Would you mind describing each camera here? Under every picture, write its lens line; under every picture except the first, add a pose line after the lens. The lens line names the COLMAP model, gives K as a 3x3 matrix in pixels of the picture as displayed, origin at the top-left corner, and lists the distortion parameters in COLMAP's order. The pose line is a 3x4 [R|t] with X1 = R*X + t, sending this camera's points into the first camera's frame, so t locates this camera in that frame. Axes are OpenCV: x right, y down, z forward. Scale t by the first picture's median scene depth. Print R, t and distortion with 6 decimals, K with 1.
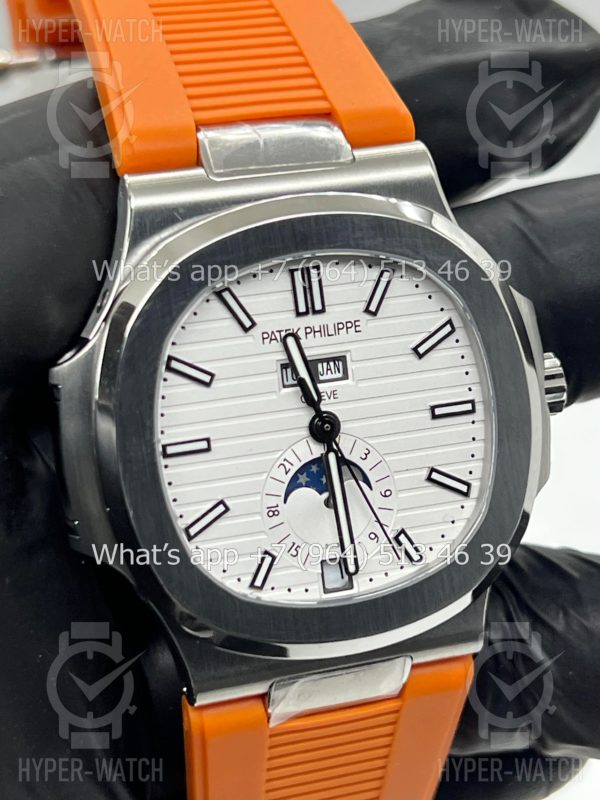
lens RADIAL K [[1898.1, 0, 305.3], [0, 1898.1, 392.3], [0, 0, 1]] dist [0.262364, 0.000000]
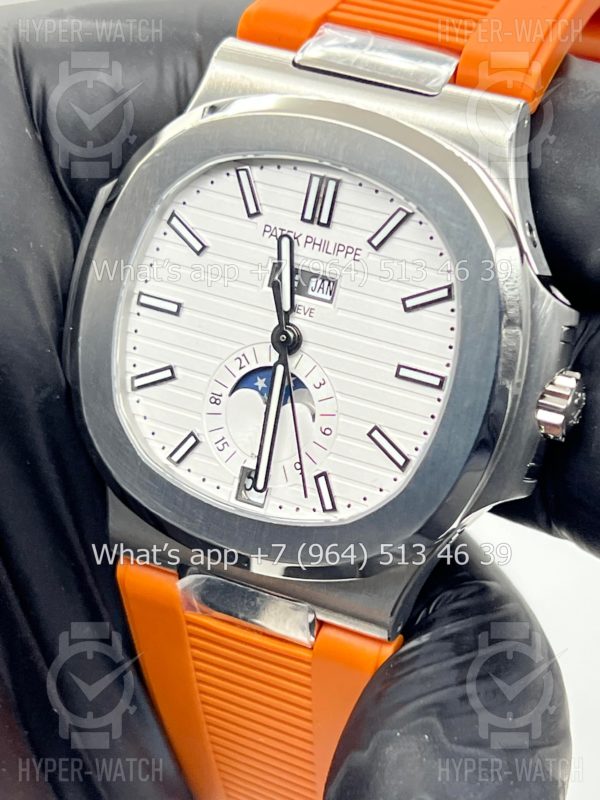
lens RADIAL K [[1898.1, 0, 294.5], [0, 1898.1, 404.0], [0, 0, 1]] dist [0.262364, 0.000000]
pose [[0.742272, 0.368122, -0.559928, 0.568725], [-0.375170, 0.920651, 0.107930, -0.057275], [0.555230, 0.129955, 0.821482, 0.208328]]
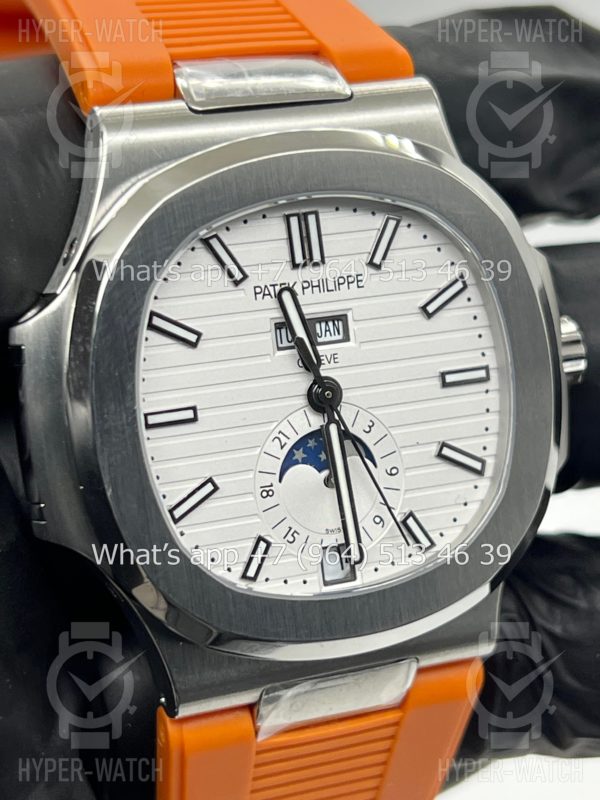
lens RADIAL K [[1898.1, 0, 294.0], [0, 1898.1, 398.6], [0, 0, 1]] dist [0.262364, 0.000000]
pose [[0.997321, -0.006279, 0.072876, -0.068011], [0.008701, 0.999419, -0.032964, 0.048810], [-0.072627, 0.033510, 0.996796, 0.124442]]
